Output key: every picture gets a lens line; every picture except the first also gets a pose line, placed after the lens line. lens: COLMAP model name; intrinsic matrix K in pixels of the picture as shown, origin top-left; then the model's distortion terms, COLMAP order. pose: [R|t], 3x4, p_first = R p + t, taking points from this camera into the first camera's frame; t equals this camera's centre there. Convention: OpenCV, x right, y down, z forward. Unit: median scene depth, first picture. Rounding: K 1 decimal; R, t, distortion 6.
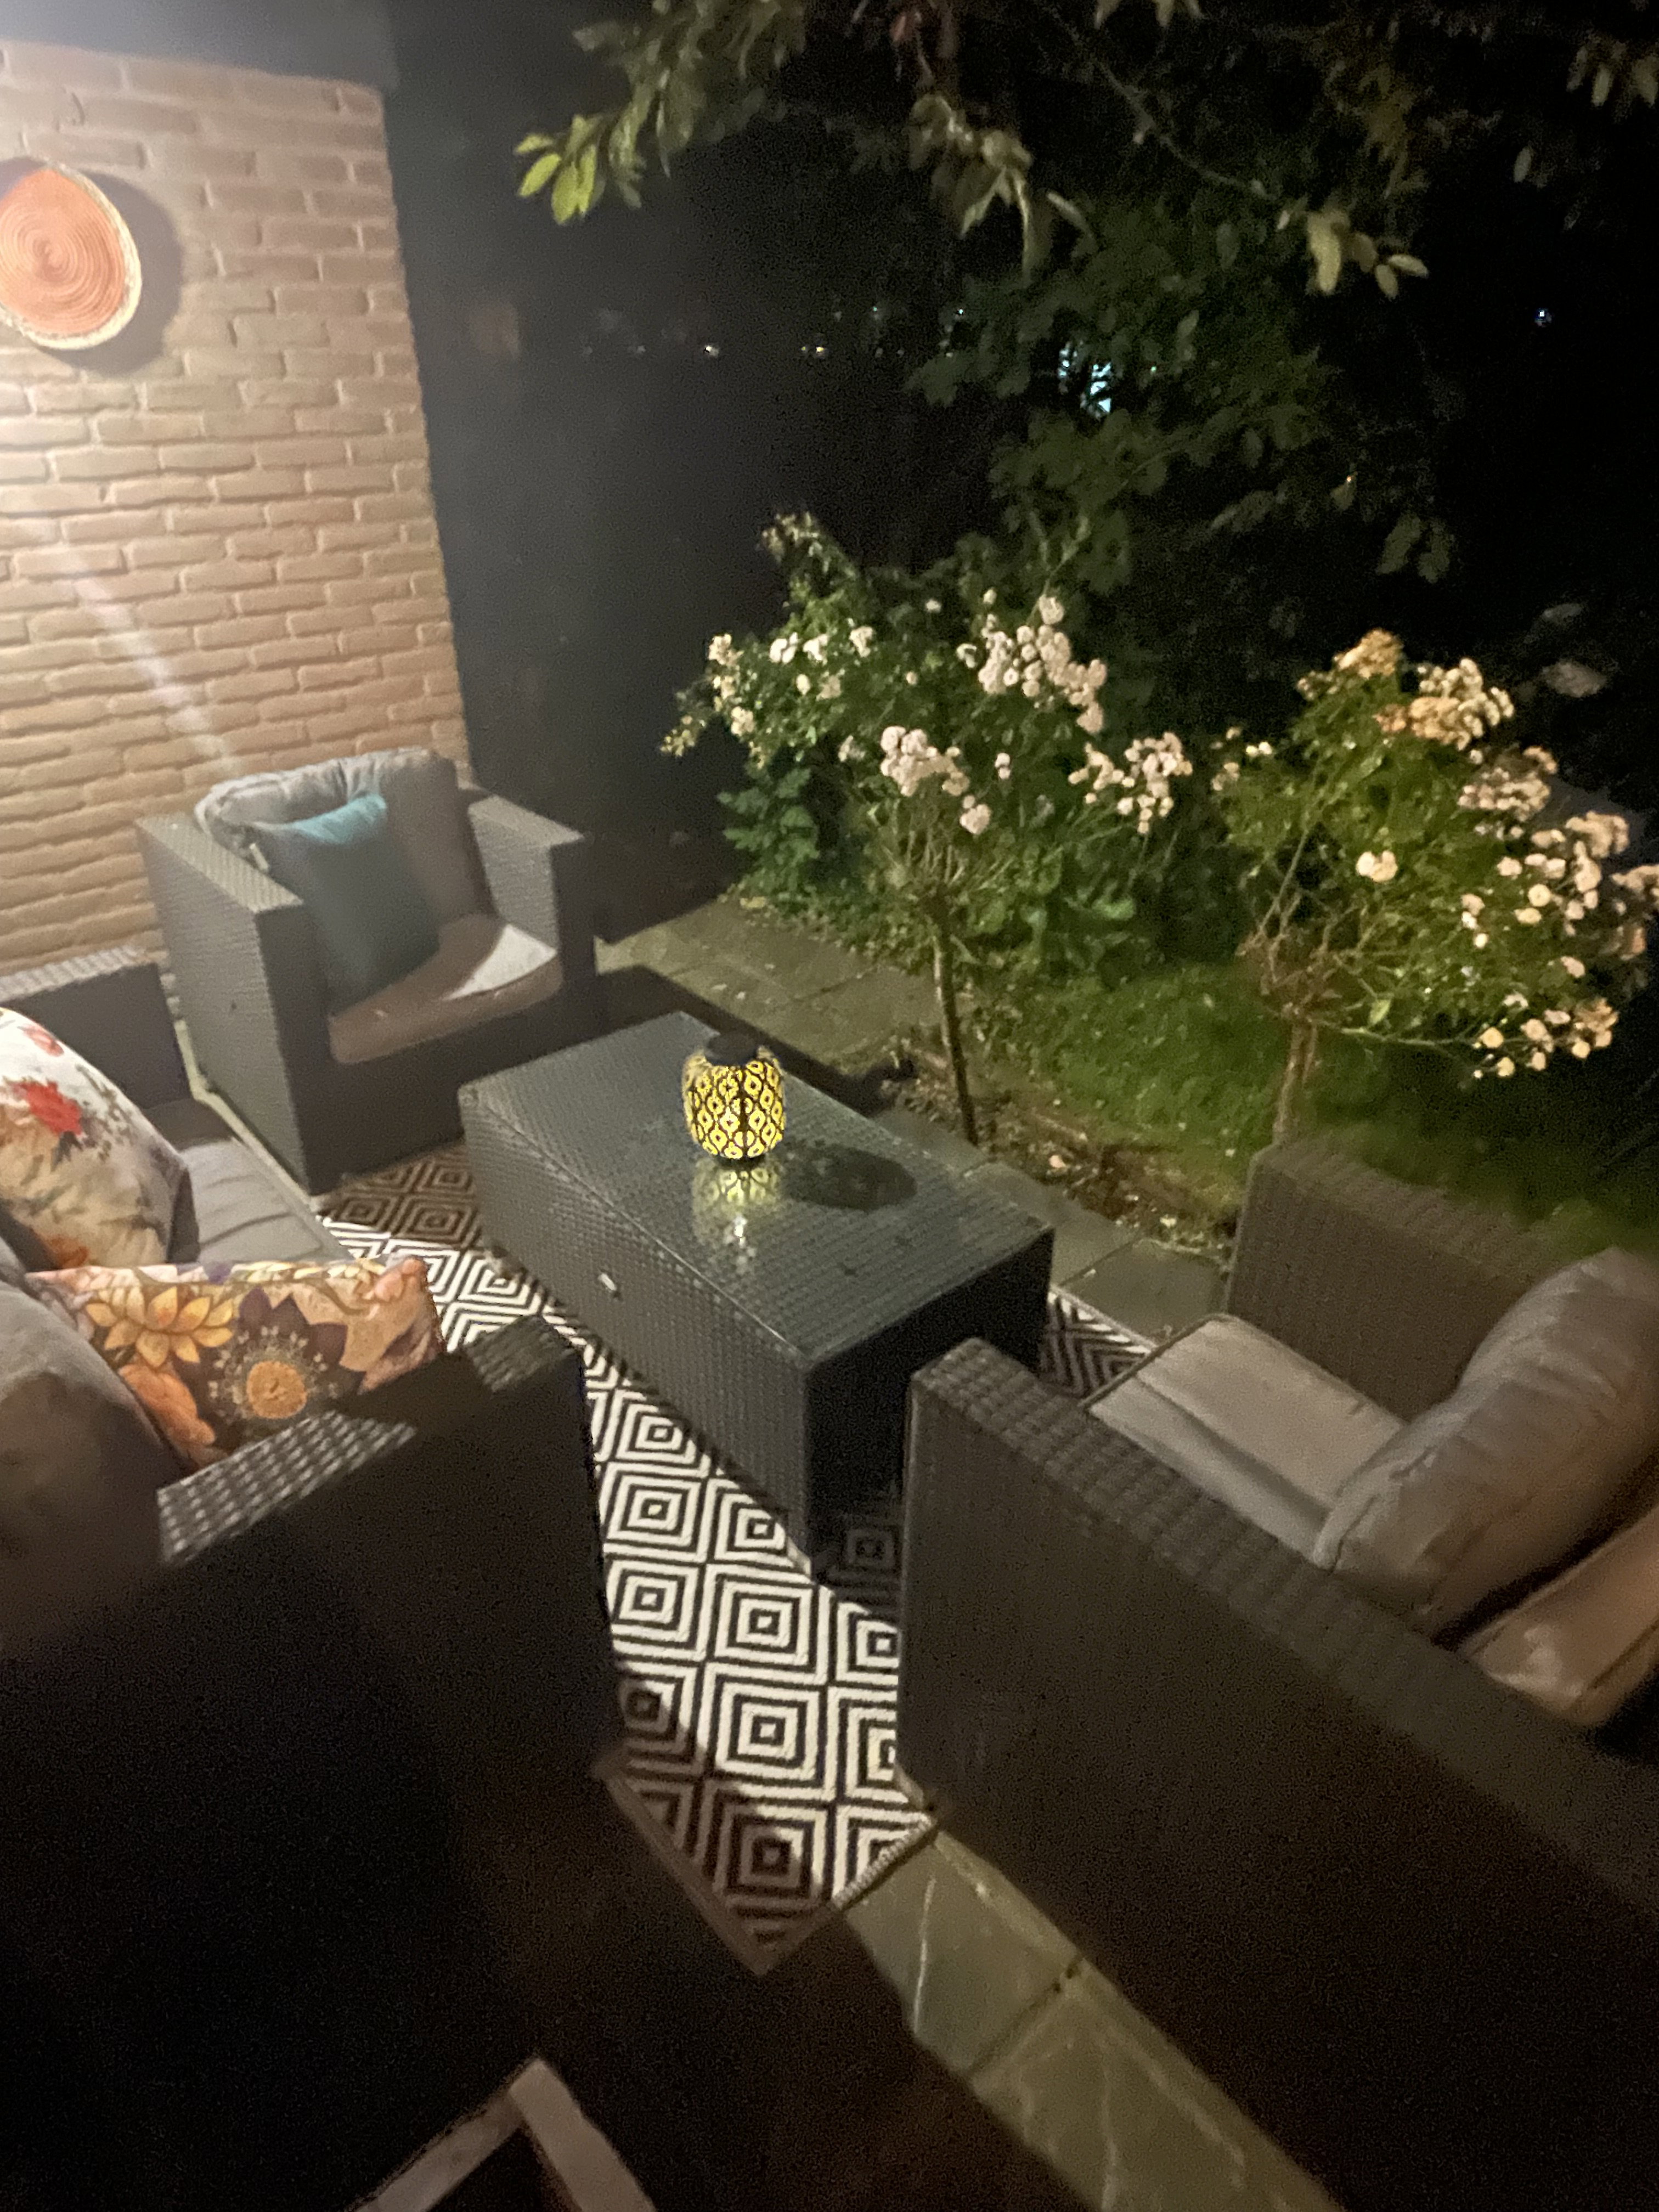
lens RADIAL K [[1350.0, 0, 829.5], [0, 1350.0, 1106.0], [0, 0, 1]] dist [-0.033433, 0.019362]
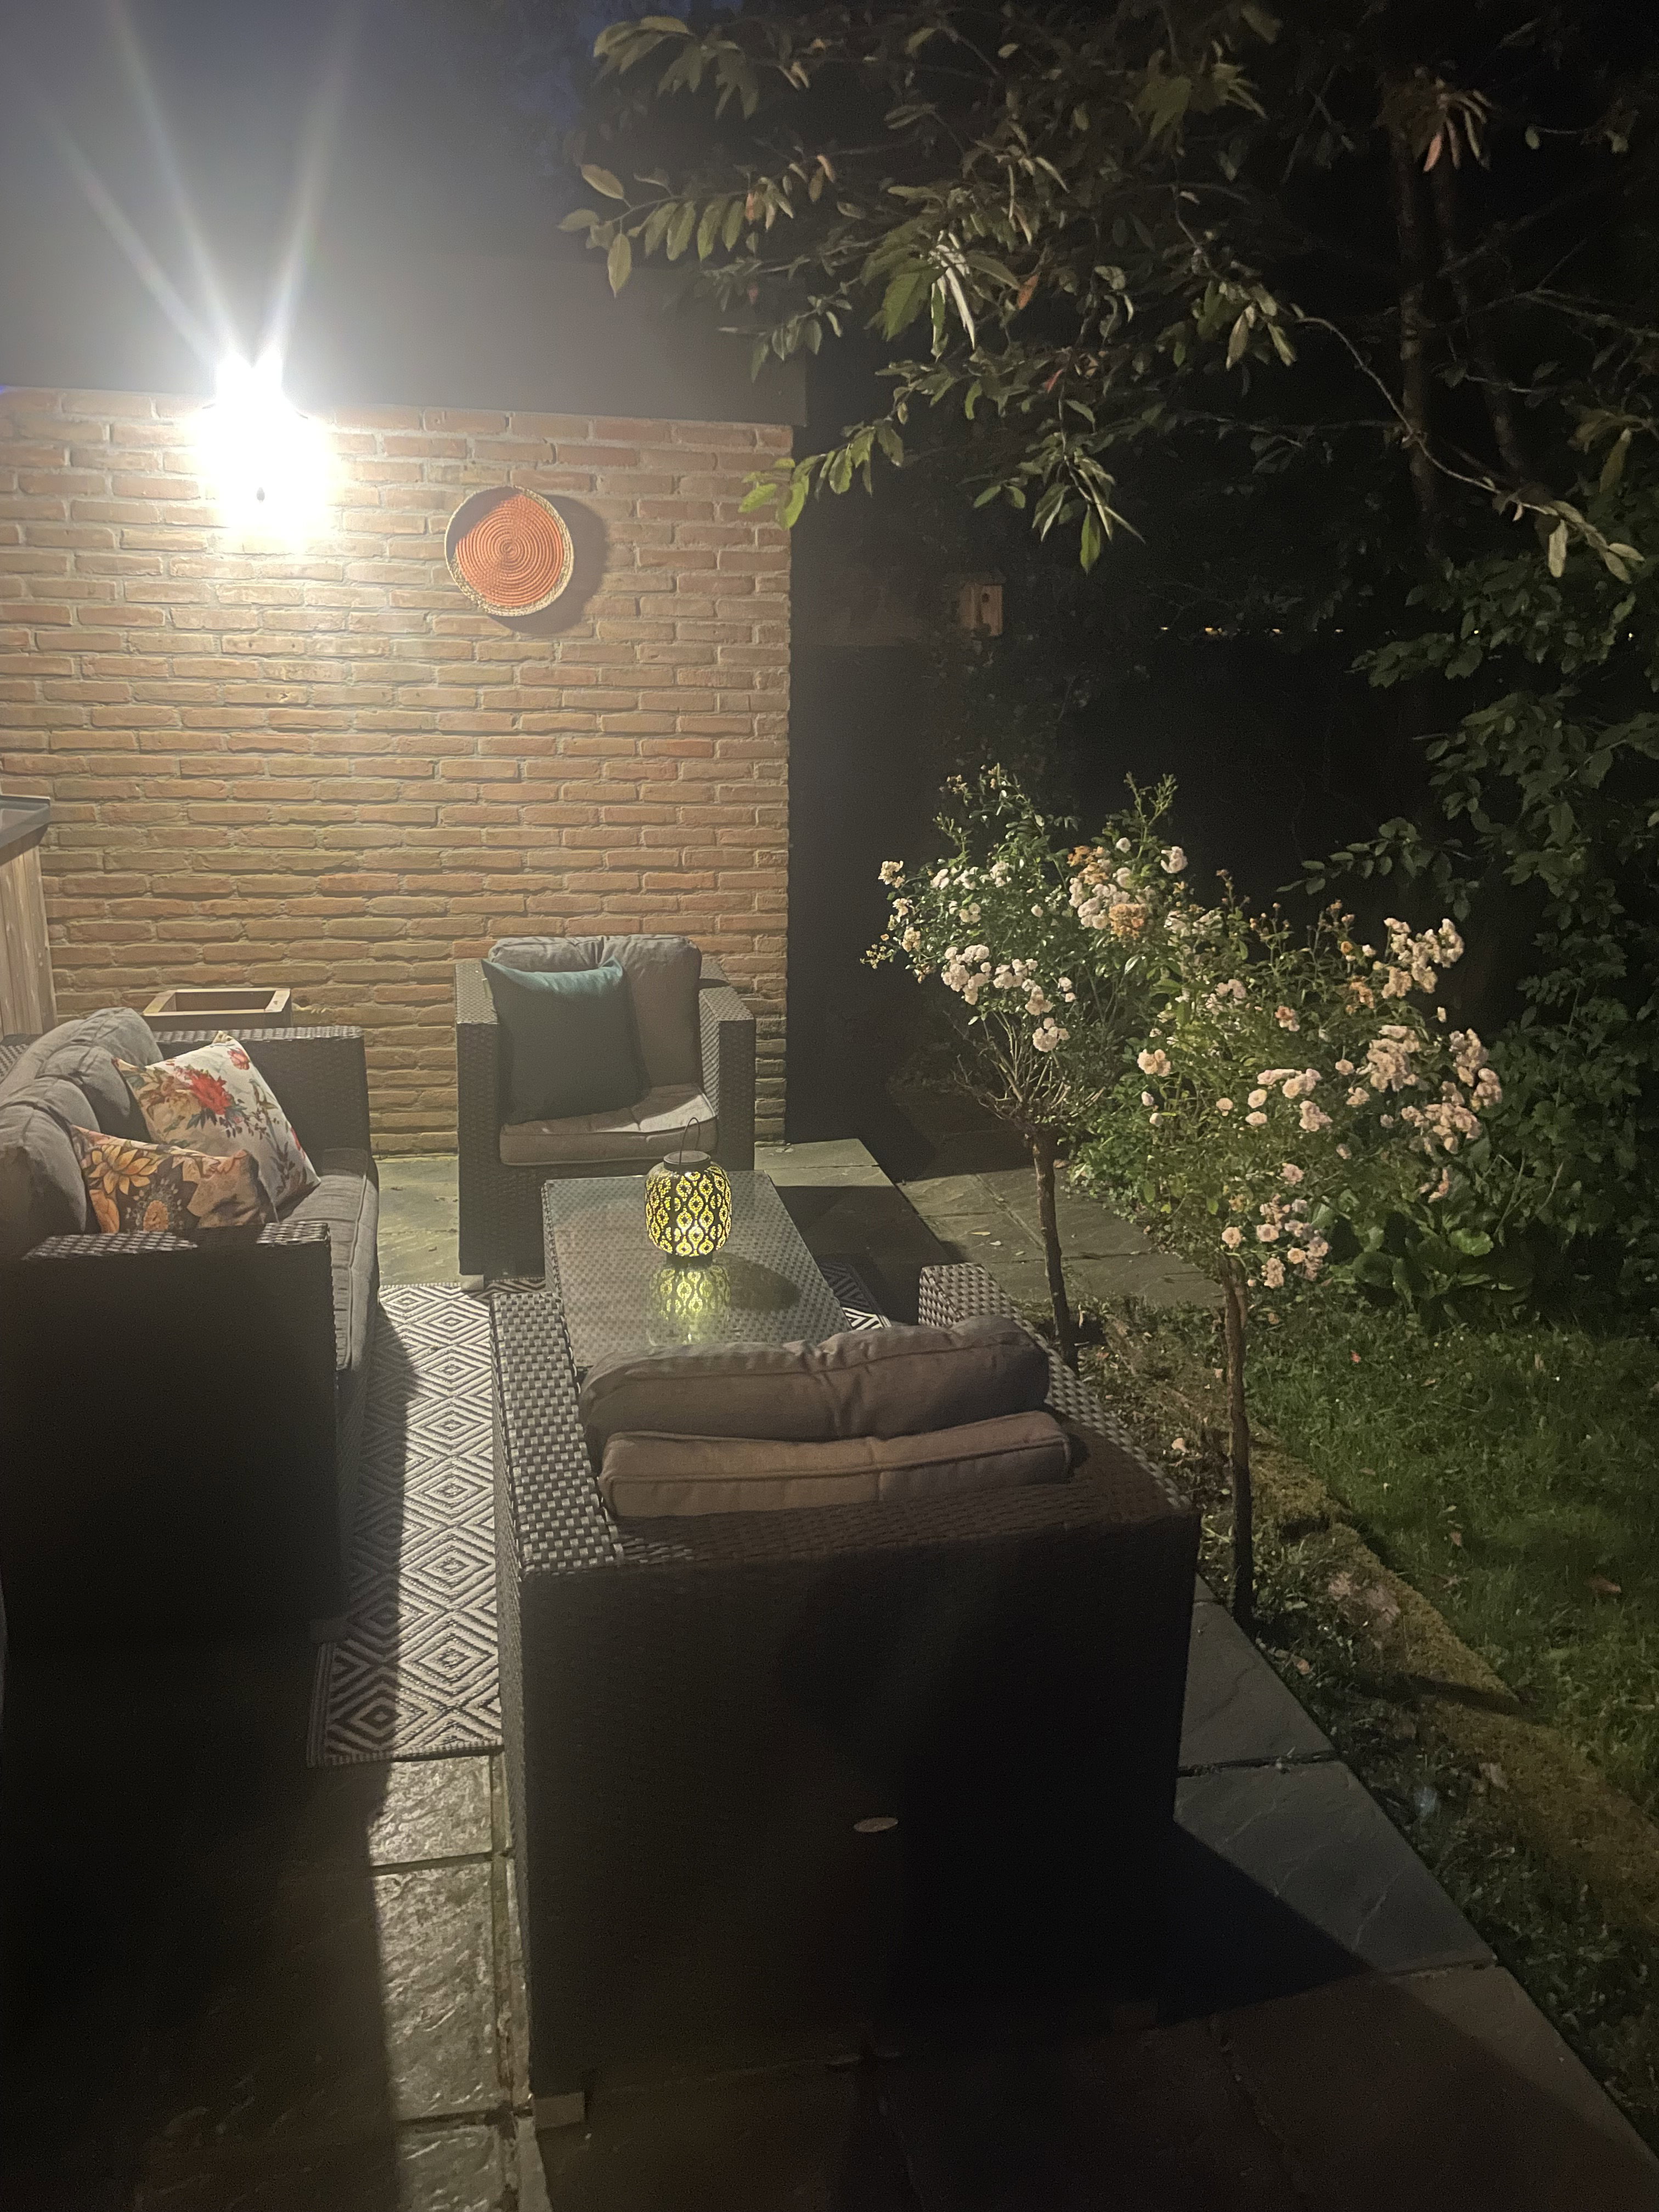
lens RADIAL K [[1755.8, 0, 804.0], [0, 1755.8, 1116.8], [0, 0, 1]] dist [0.105119, -0.161822]
pose [[0.862141, 0.146216, -0.485112, 0.565903], [-0.261219, 0.948669, -0.178304, 0.126213], [0.434140, 0.280444, 0.856081, -0.215786]]
